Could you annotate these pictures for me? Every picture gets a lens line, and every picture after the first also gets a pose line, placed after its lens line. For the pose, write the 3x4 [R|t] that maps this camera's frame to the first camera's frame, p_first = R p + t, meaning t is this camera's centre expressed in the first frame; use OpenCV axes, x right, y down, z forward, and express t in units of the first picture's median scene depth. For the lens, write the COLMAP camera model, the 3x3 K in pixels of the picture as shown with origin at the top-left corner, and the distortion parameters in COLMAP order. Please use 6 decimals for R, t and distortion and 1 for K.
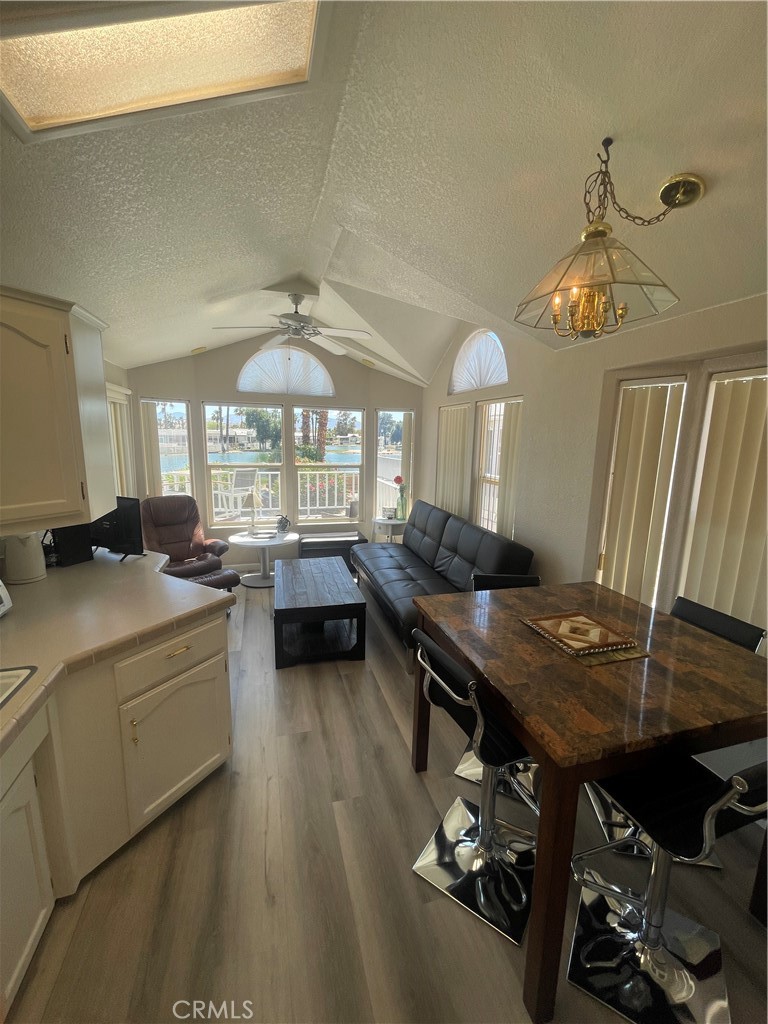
lens RADIAL K [[417.2, 0, 385.2], [0, 417.2, 509.8], [0, 0, 1]] dist [0.000719, 0.000201]
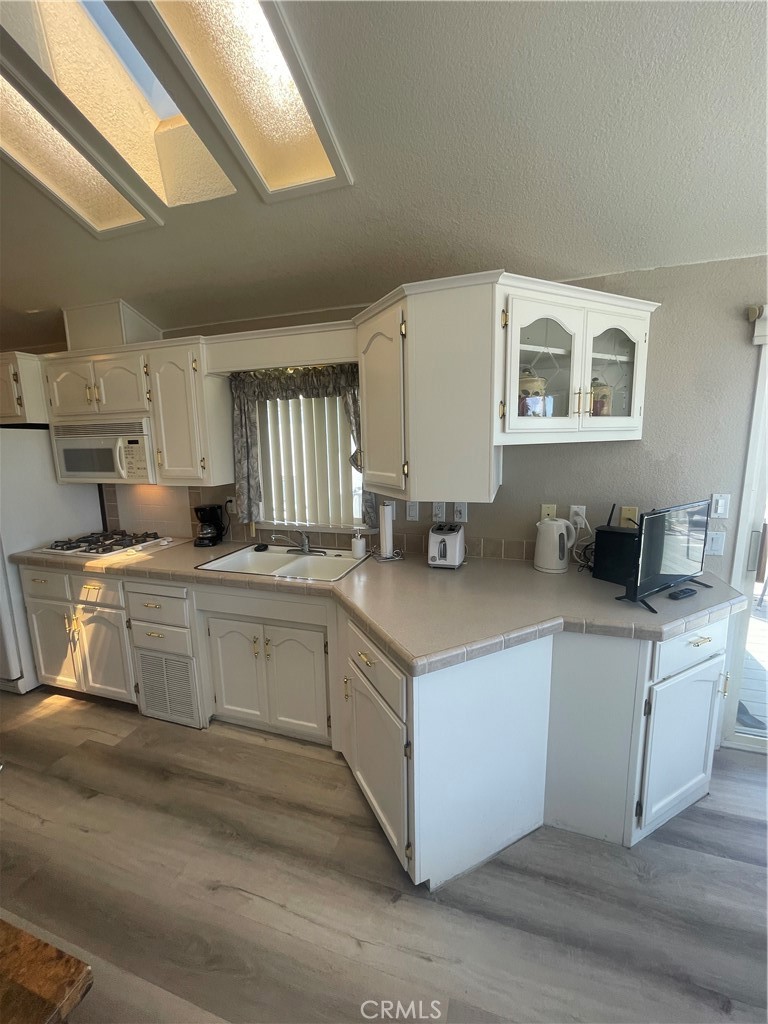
lens RADIAL K [[414.4, 0, 380.8], [0, 414.4, 507.4], [0, 0, 1]] dist [-0.001037, 0.000320]
pose [[-0.567055, 0.127301, -0.813783, 0.063175], [-0.136907, 0.959675, 0.245522, -0.073404], [0.812222, 0.250637, -0.526760, 0.556557]]
